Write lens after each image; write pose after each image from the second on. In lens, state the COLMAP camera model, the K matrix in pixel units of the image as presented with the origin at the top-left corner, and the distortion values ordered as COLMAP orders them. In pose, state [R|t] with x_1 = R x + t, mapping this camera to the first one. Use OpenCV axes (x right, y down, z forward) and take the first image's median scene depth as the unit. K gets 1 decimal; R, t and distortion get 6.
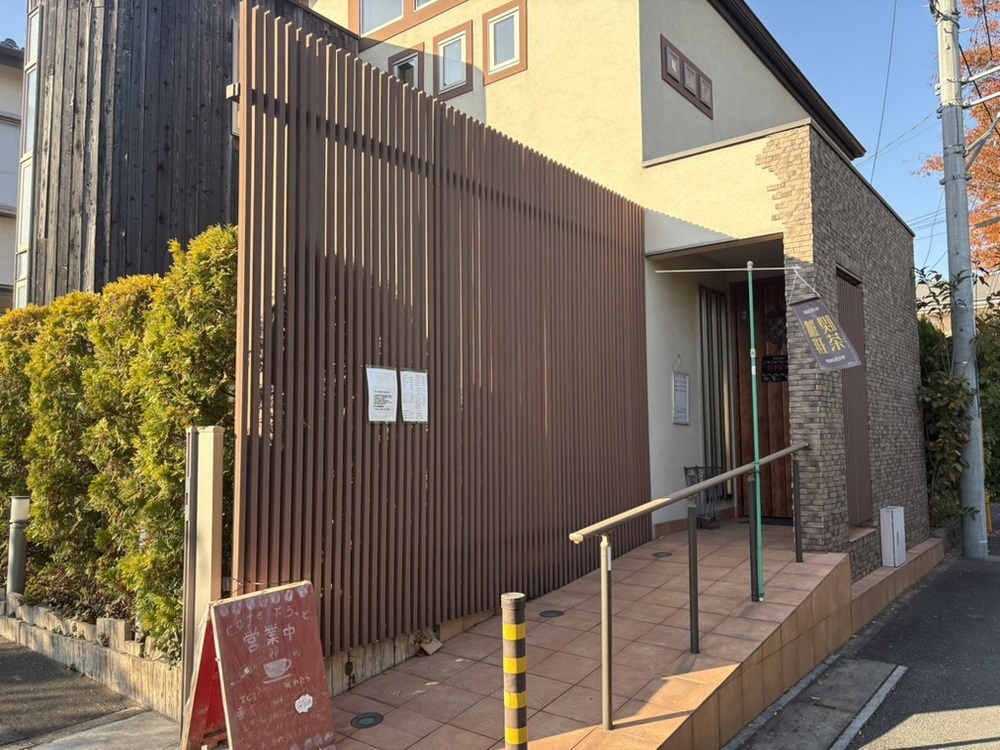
lens RADIAL K [[747.4, 0, 496.2], [0, 747.4, 379.5], [0, 0, 1]] dist [0.022887, -0.004286]
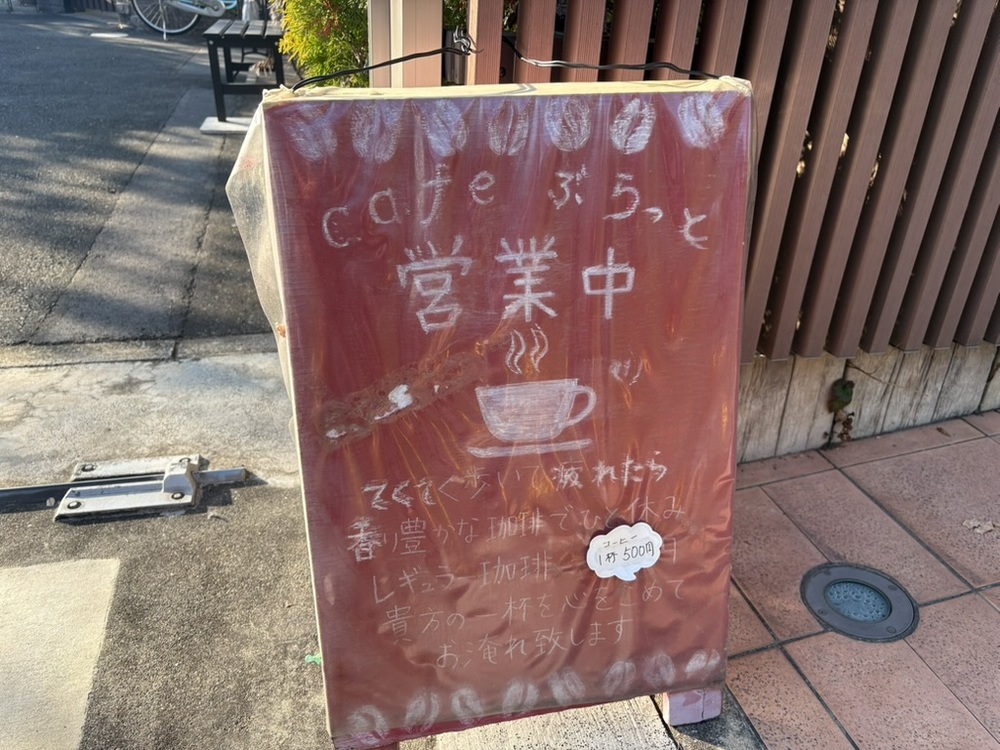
lens RADIAL K [[747.4, 0, 494.3], [0, 747.4, 380.7], [0, 0, 1]] dist [0.022887, -0.004286]
pose [[0.787527, 0.318764, -0.527438, -0.160389], [-0.004293, 0.858658, 0.512531, 0.228641], [0.616265, -0.401368, 0.677585, 0.760062]]
